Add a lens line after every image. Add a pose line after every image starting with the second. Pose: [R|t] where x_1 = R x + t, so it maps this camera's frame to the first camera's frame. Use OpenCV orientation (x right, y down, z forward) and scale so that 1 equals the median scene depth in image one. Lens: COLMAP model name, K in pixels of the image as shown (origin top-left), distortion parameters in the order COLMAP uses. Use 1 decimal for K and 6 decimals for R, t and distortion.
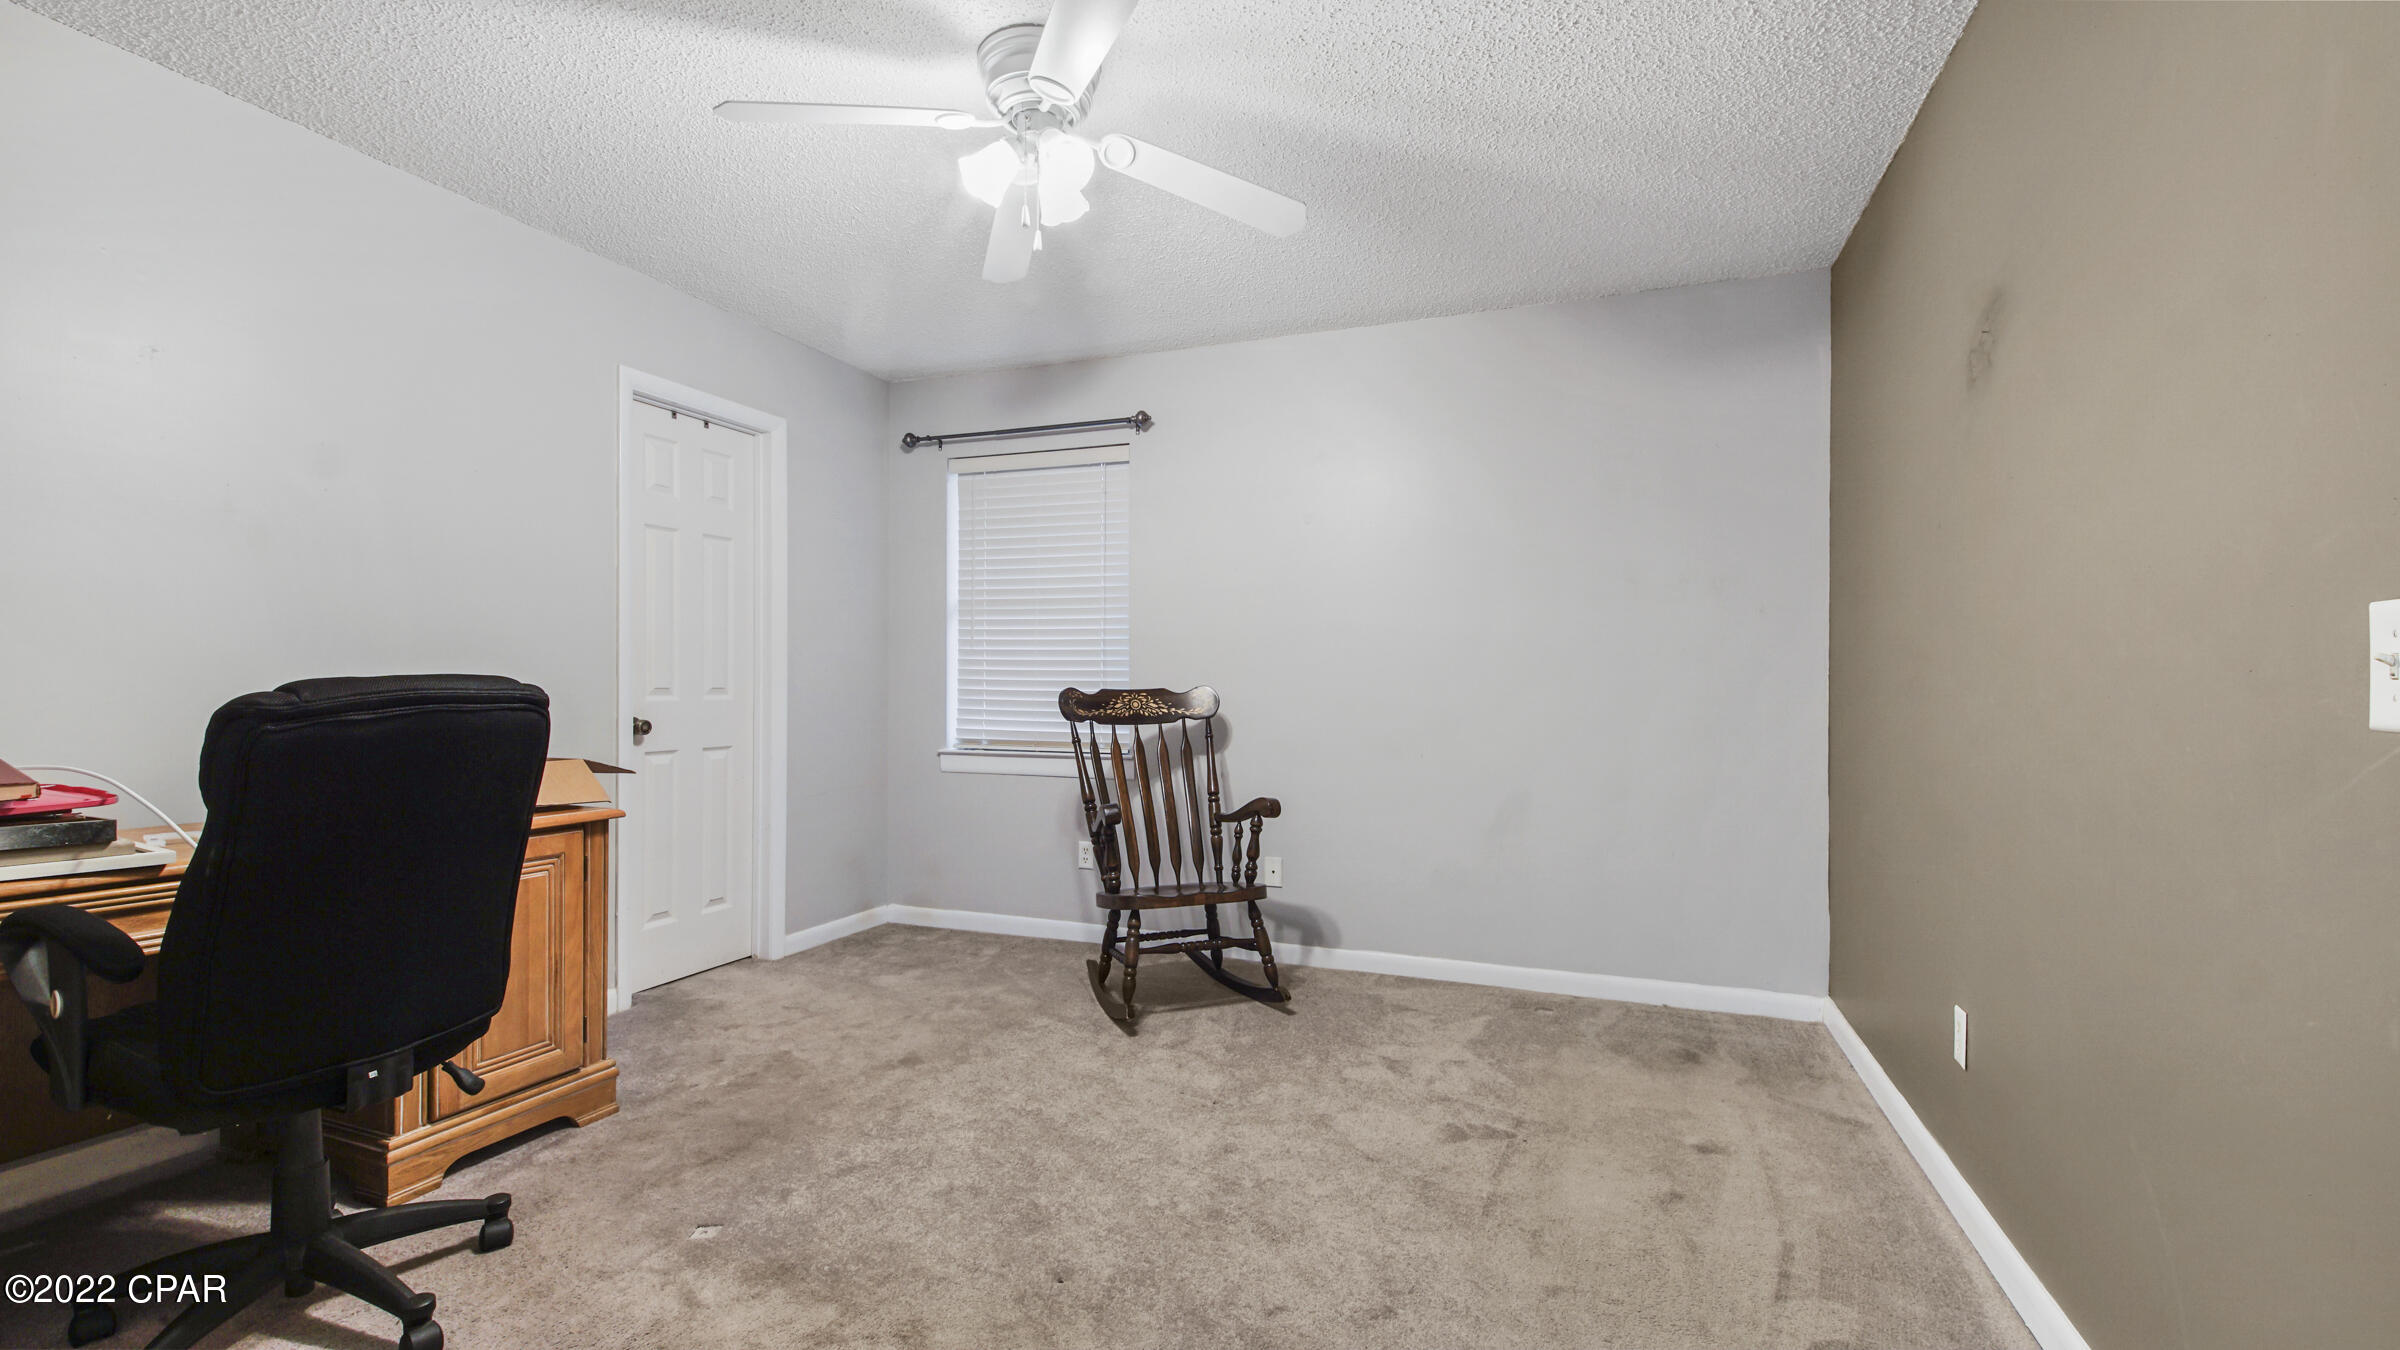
lens RADIAL K [[1062.0, 0, 1188.6], [0, 1062.0, 696.4], [0, 0, 1]] dist [0.037106, -0.022430]
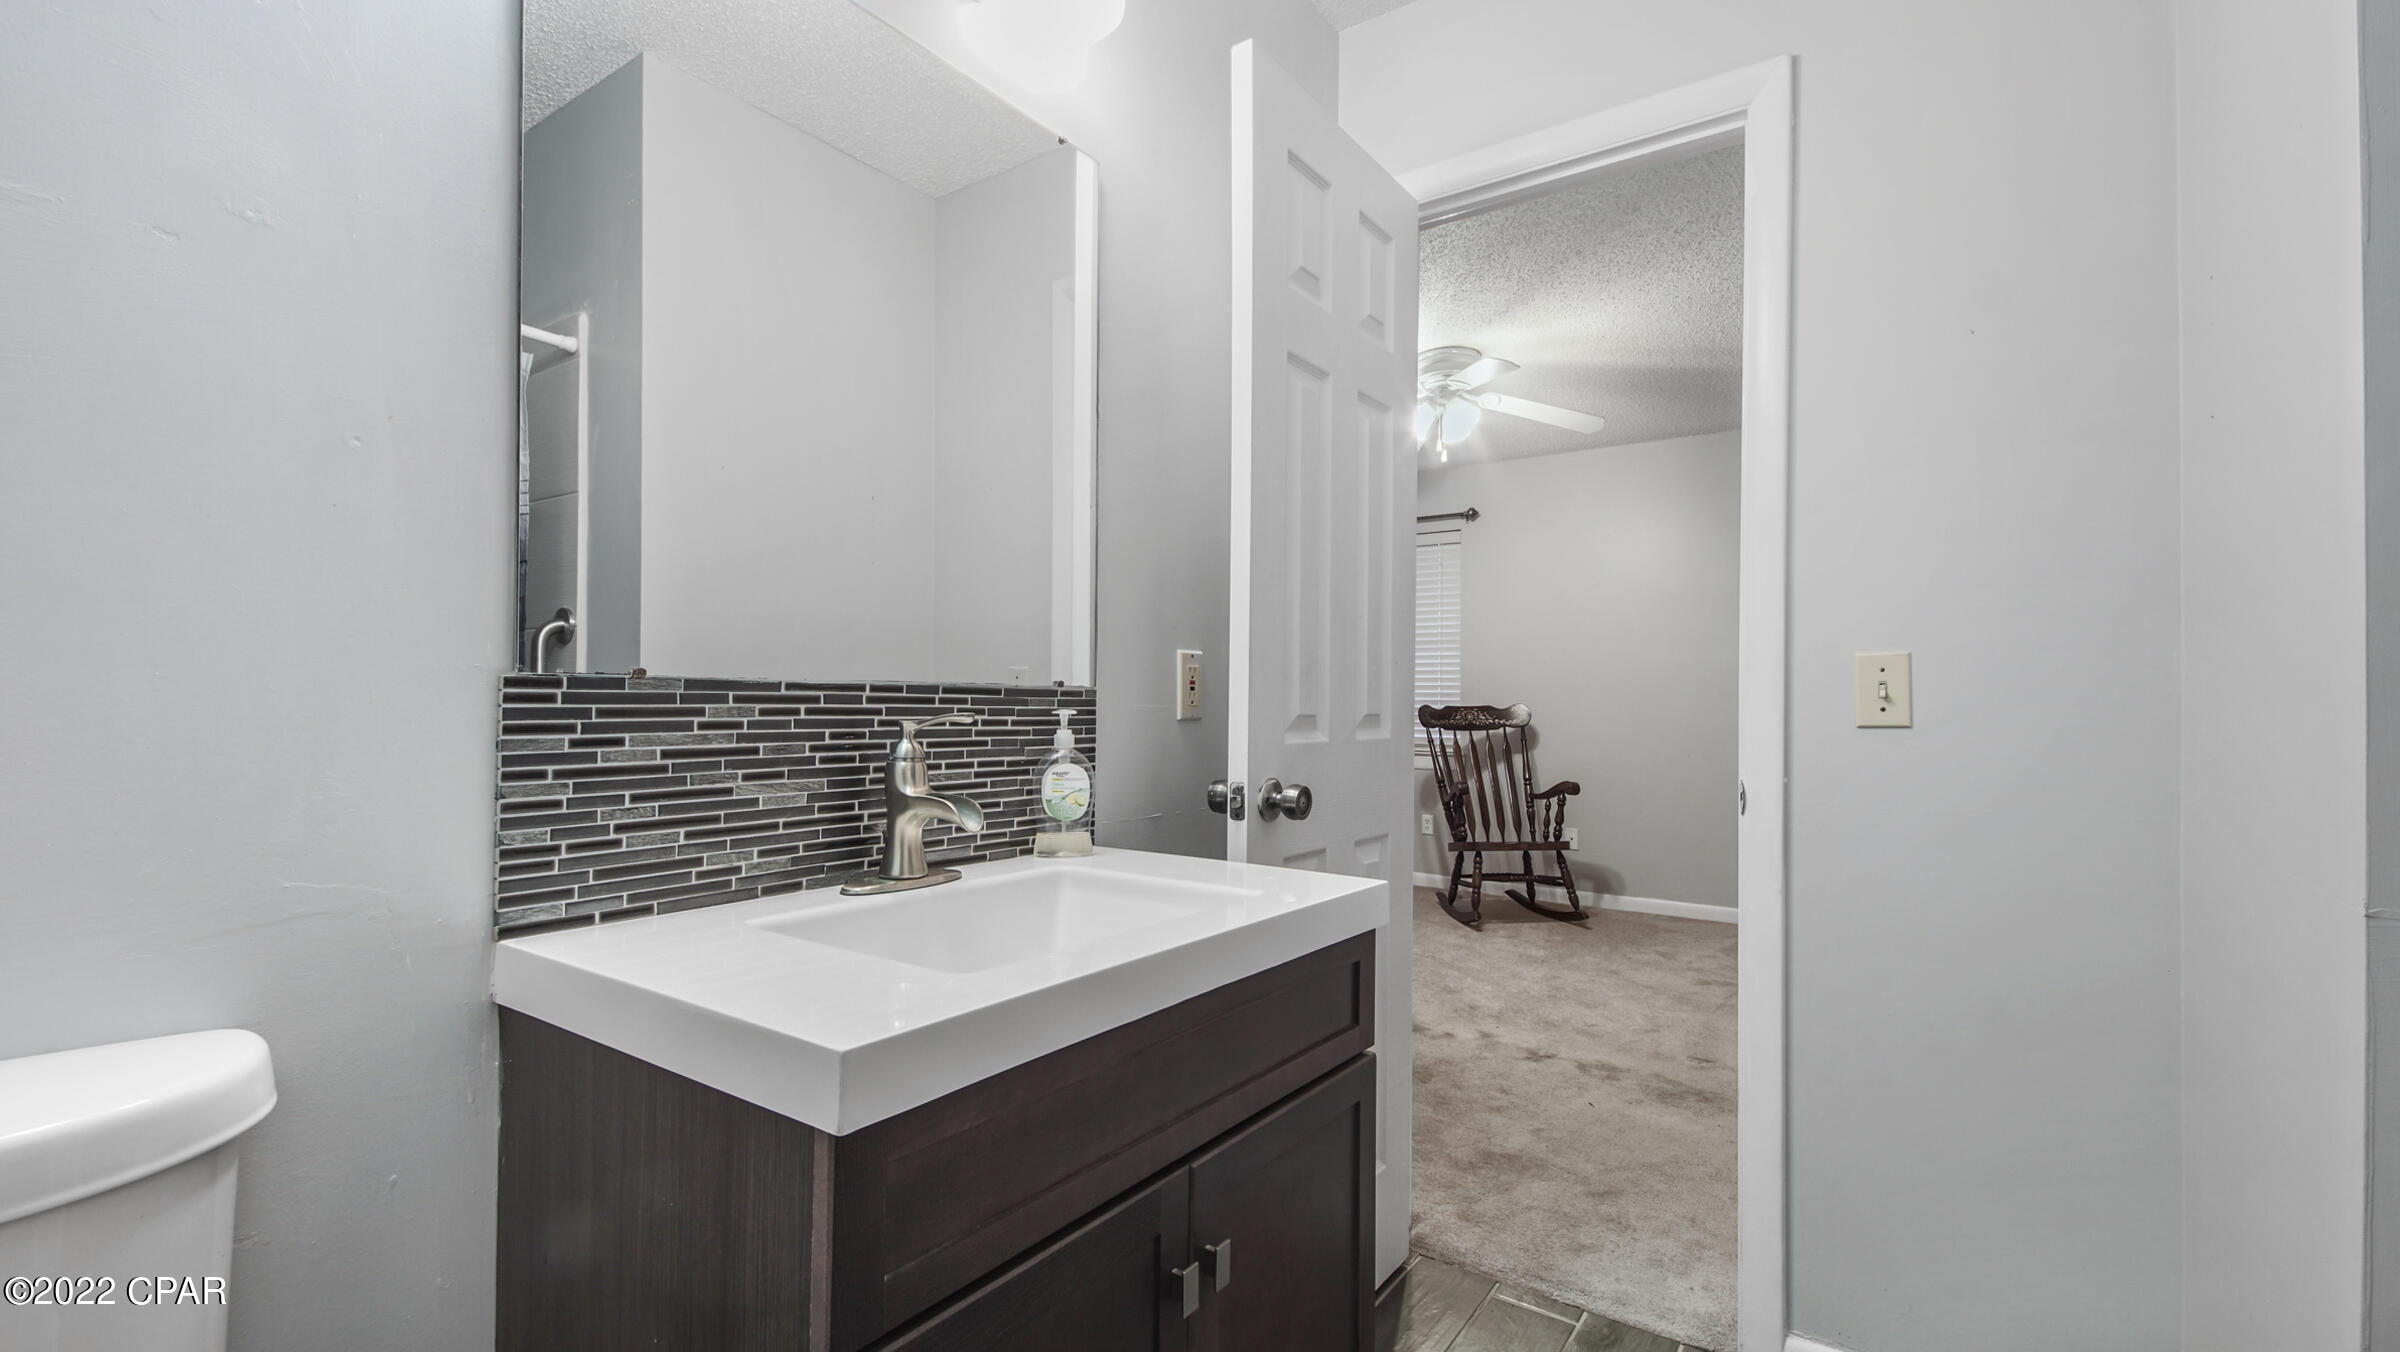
lens RADIAL K [[1062.0, 0, 1188.6], [0, 1062.0, 697.4], [0, 0, 1]] dist [0.037106, -0.022430]
pose [[0.970750, -0.000360, -0.240091, -0.077618], [-0.003437, 0.999876, -0.015398, 0.005331], [0.240067, 0.015773, 0.970628, -0.510088]]
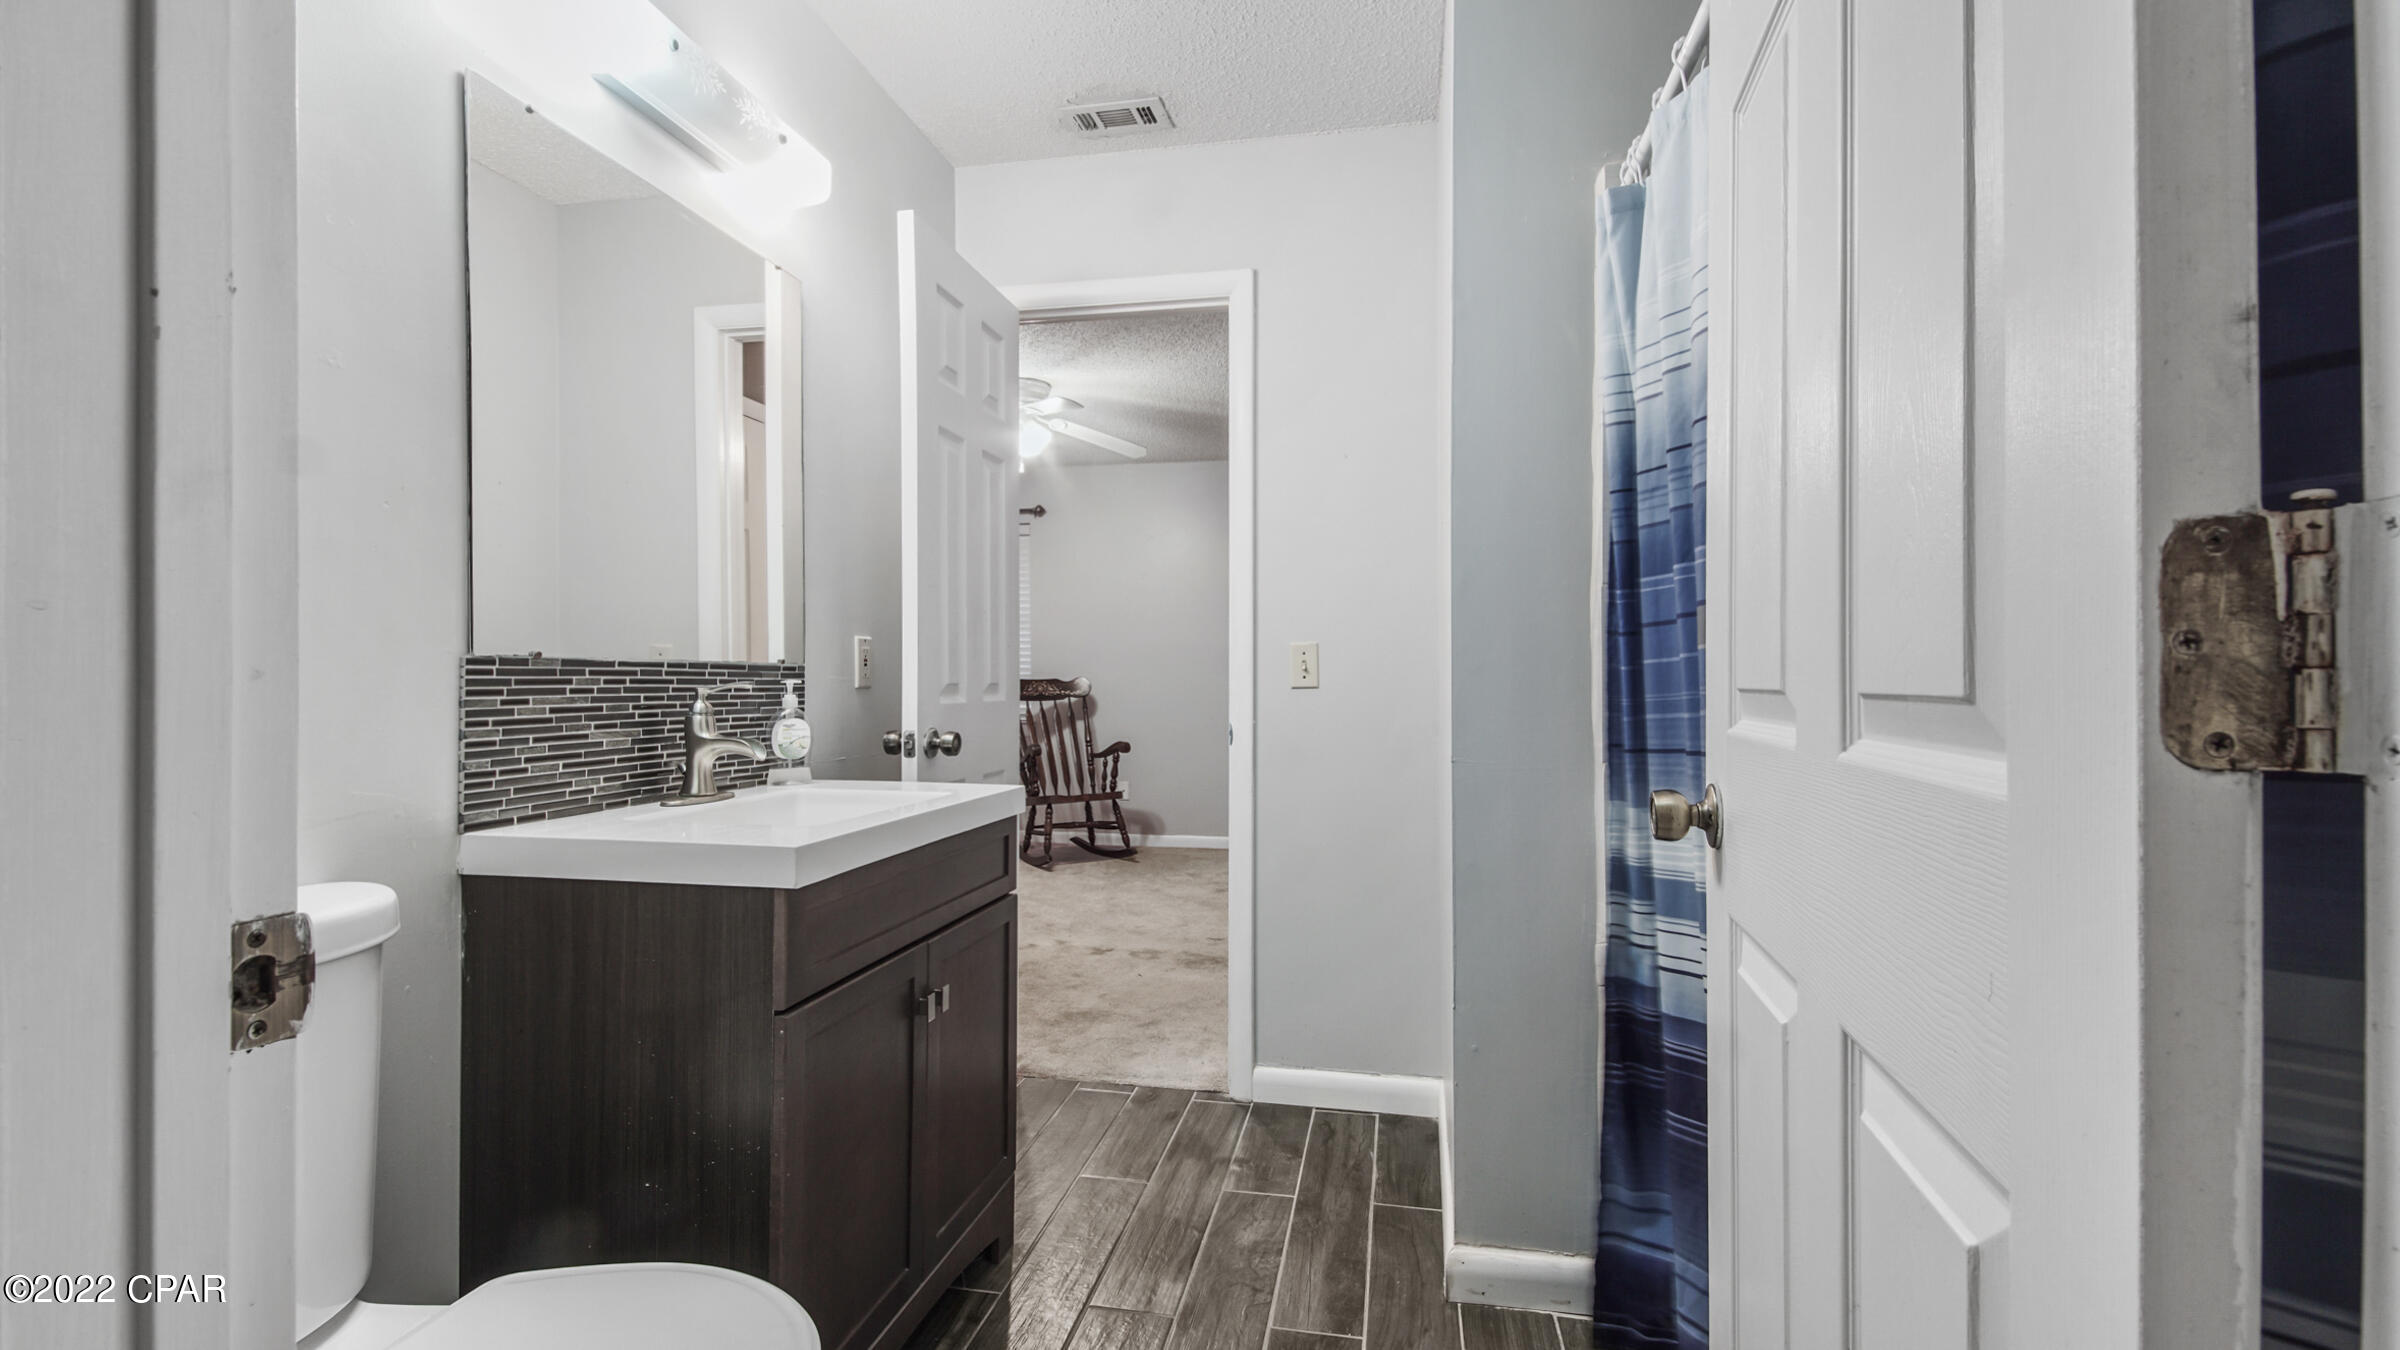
lens RADIAL K [[1062.0, 0, 1188.6], [0, 1062.0, 696.4], [0, 0, 1]] dist [0.037106, -0.022430]
pose [[0.986144, -0.008608, 0.165665, -0.101327], [0.007419, 0.999942, 0.007796, 0.009049], [-0.165723, -0.006459, 0.986151, -0.691893]]
